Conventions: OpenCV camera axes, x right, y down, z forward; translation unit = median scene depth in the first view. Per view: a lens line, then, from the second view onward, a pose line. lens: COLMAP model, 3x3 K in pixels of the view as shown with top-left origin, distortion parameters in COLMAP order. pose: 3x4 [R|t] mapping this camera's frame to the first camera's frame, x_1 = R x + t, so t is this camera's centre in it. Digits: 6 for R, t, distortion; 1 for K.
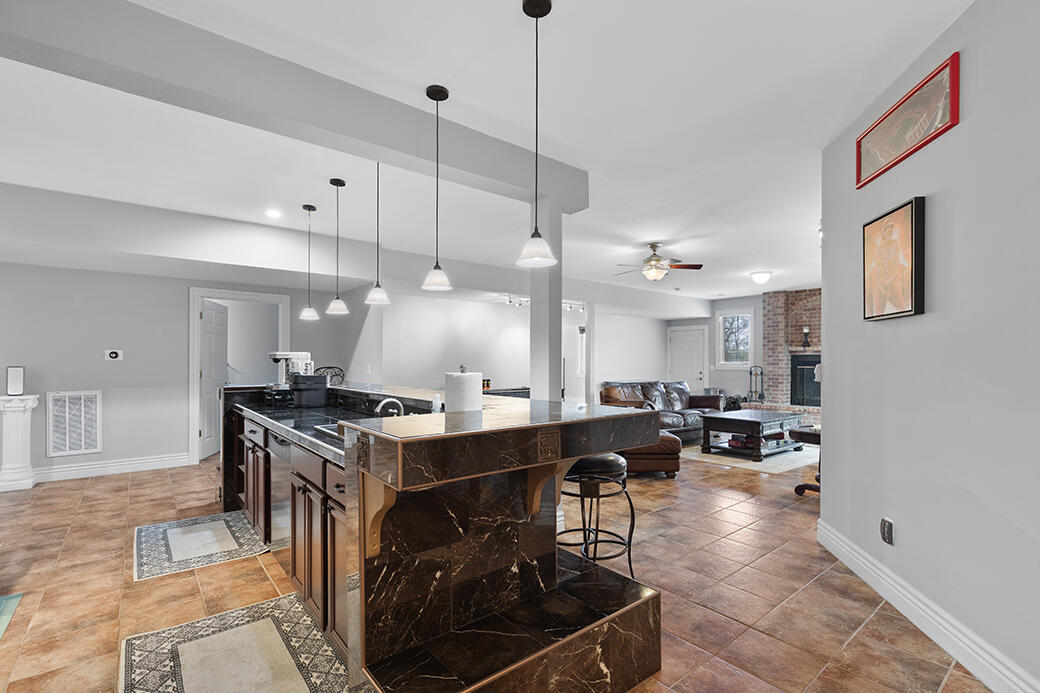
lens RADIAL K [[468.4, 0, 522.2], [0, 468.4, 362.4], [0, 0, 1]] dist [0.004858, -0.001093]
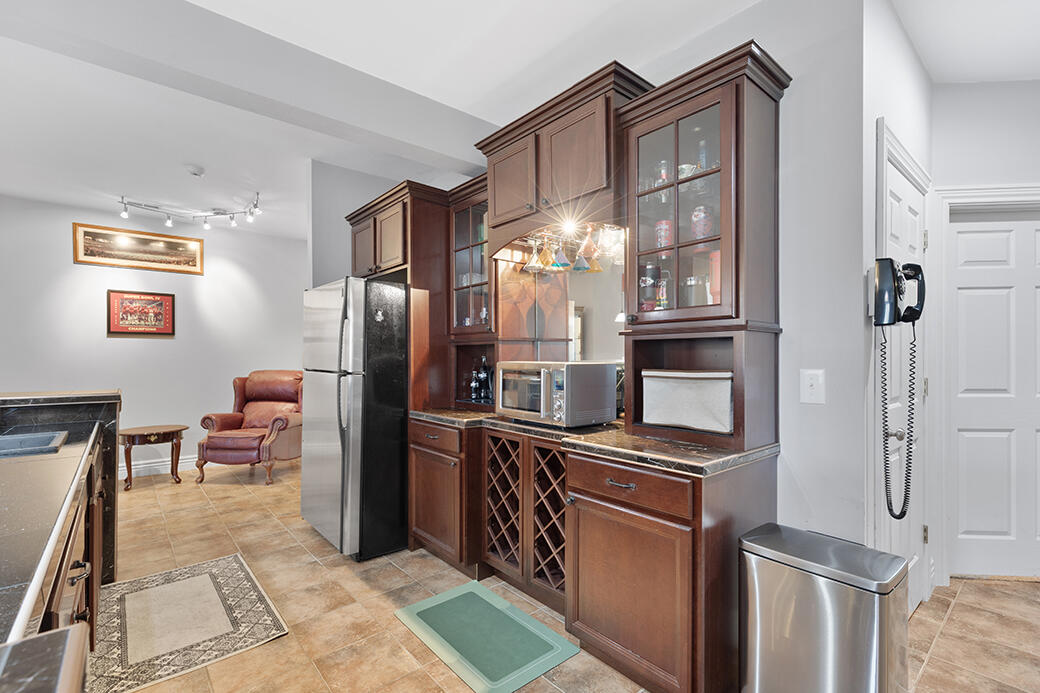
lens RADIAL K [[468.4, 0, 525.6], [0, 468.4, 358.8], [0, 0, 1]] dist [0.004858, -0.001093]
pose [[-0.999522, -0.000470, -0.030926, -0.328322], [-0.000743, 0.999961, 0.008838, -0.001771], [0.030921, 0.008857, -0.999483, 0.500745]]
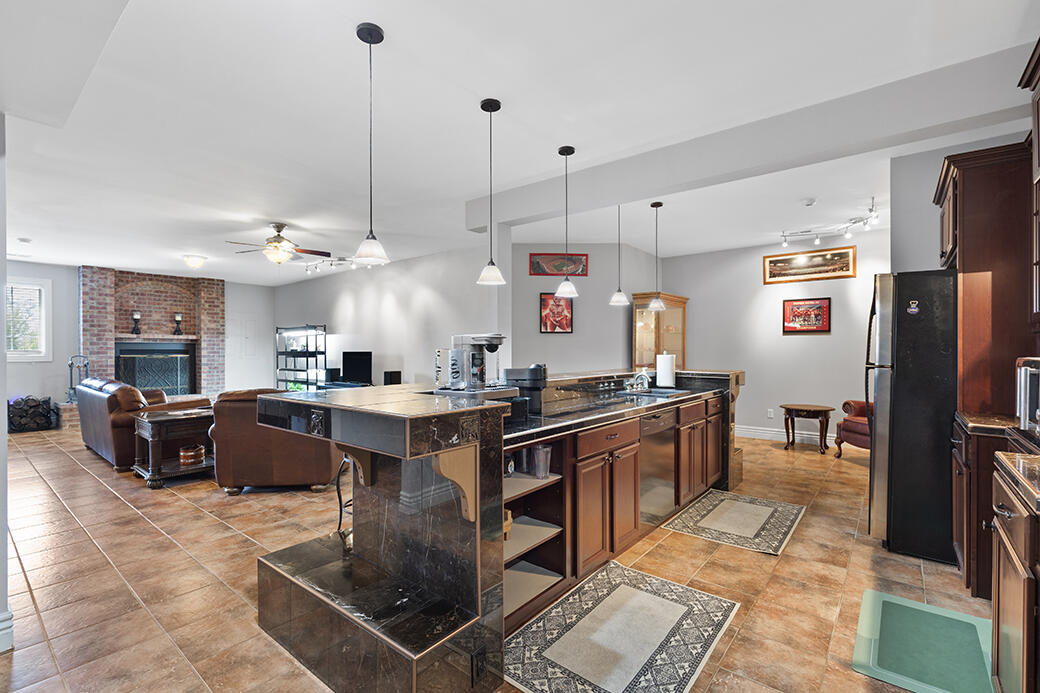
lens RADIAL K [[468.4, 0, 515.7], [0, 468.4, 350.3], [0, 0, 1]] dist [0.004858, -0.001093]
pose [[-0.195080, -0.003693, 0.980780, -0.503455], [0.003578, 0.999984, 0.004477, -0.002747], [-0.980781, 0.004382, -0.195063, 0.497270]]
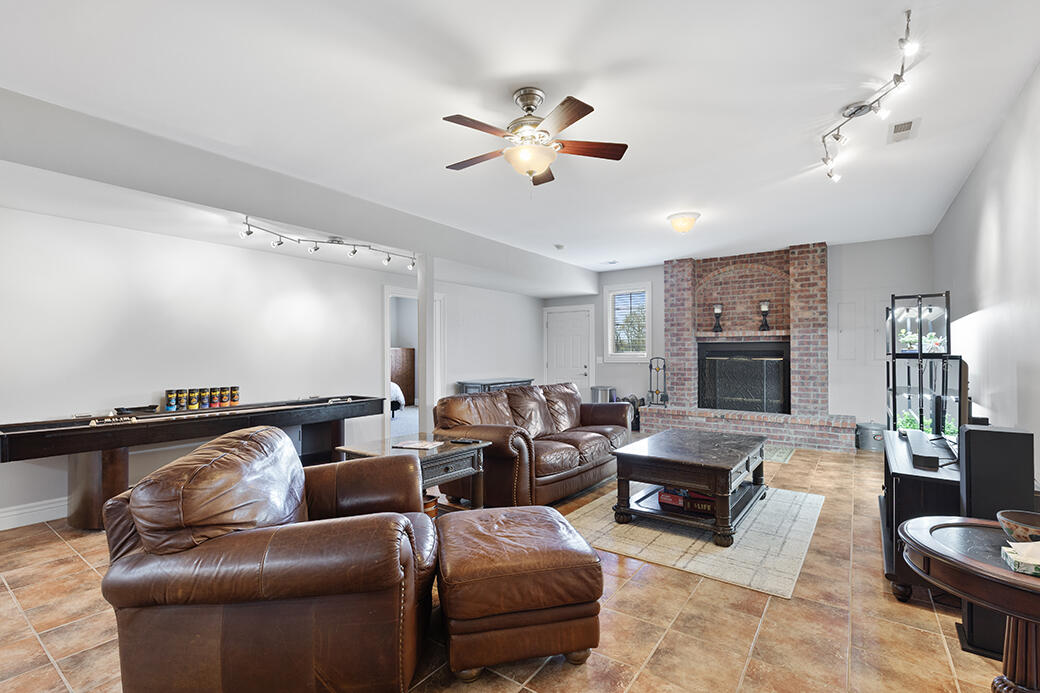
lens RADIAL K [[468.4, 0, 518.7], [0, 468.4, 351.1], [0, 0, 1]] dist [0.004858, -0.001093]
pose [[0.966610, -0.004630, 0.256209, 0.105169], [0.006250, 0.999965, -0.005509, 0.000369], [-0.256175, 0.006926, 0.966606, 0.382828]]
